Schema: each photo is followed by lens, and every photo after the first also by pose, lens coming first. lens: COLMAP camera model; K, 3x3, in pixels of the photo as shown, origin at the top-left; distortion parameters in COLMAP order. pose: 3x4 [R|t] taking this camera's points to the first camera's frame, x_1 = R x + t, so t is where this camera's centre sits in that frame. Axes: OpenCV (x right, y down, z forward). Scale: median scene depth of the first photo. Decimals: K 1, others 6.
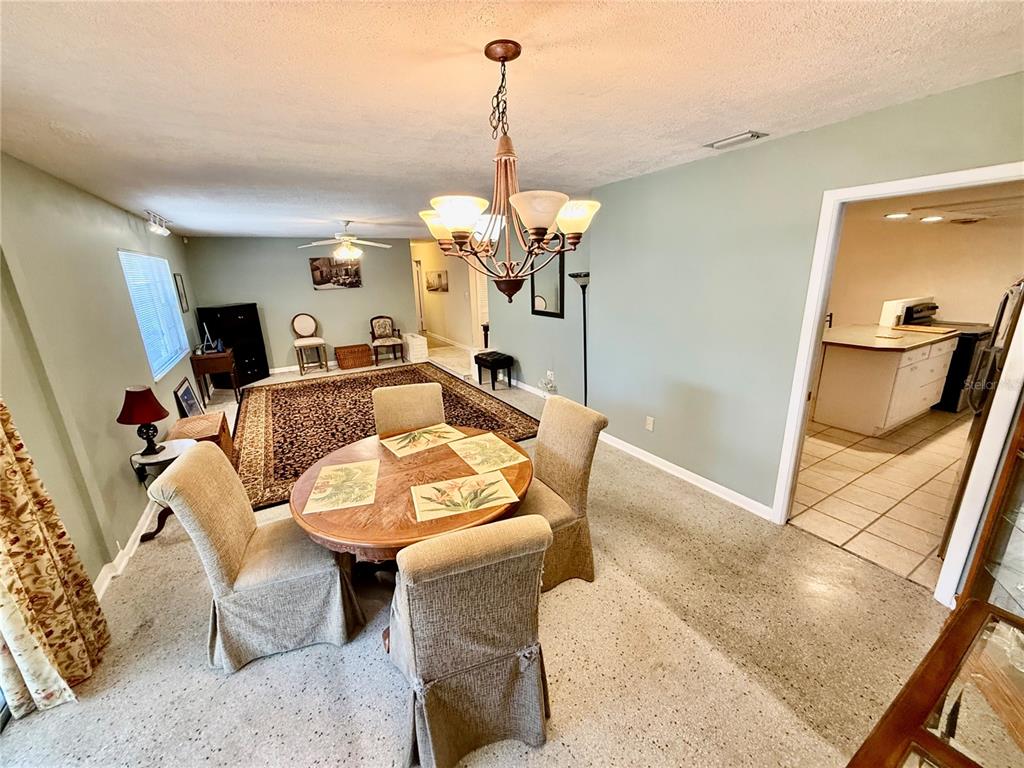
lens RADIAL K [[408.4, 0, 508.7], [0, 408.4, 382.5], [0, 0, 1]] dist [-0.000182, -0.000440]
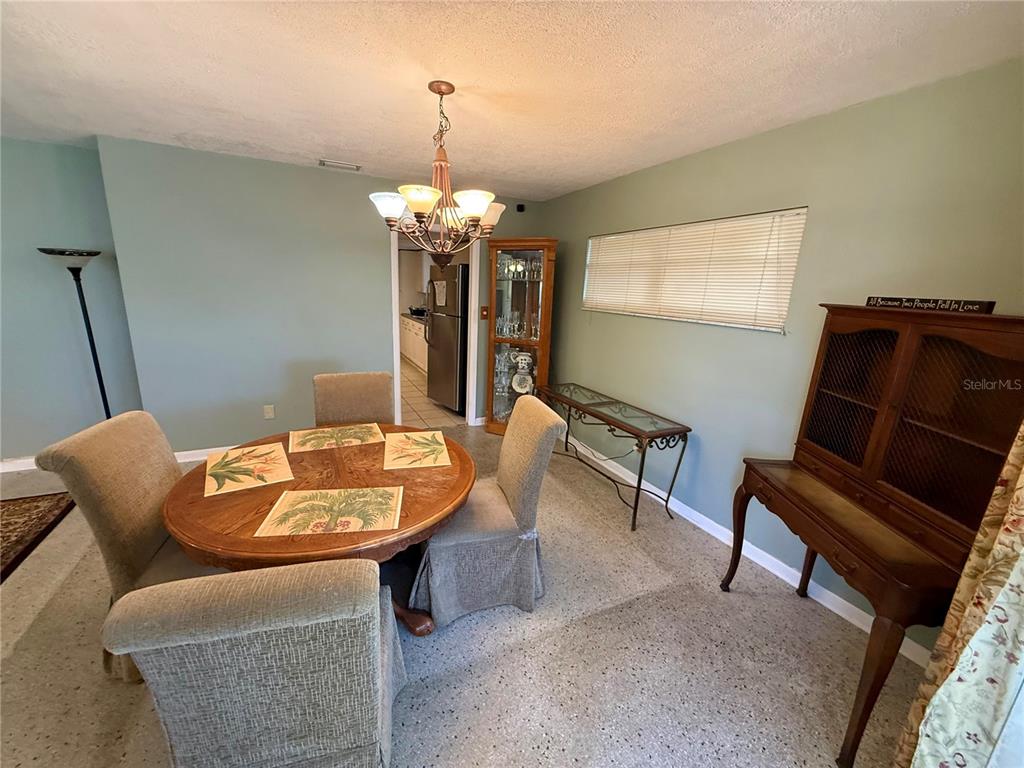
lens RADIAL K [[408.4, 0, 508.7], [0, 408.4, 382.5], [0, 0, 1]] dist [-0.000182, -0.000440]
pose [[0.054929, -0.200856, 0.978080, -1.038949], [0.222859, 0.957314, 0.184076, -0.038094], [-0.973302, 0.207863, 0.097347, 0.565065]]
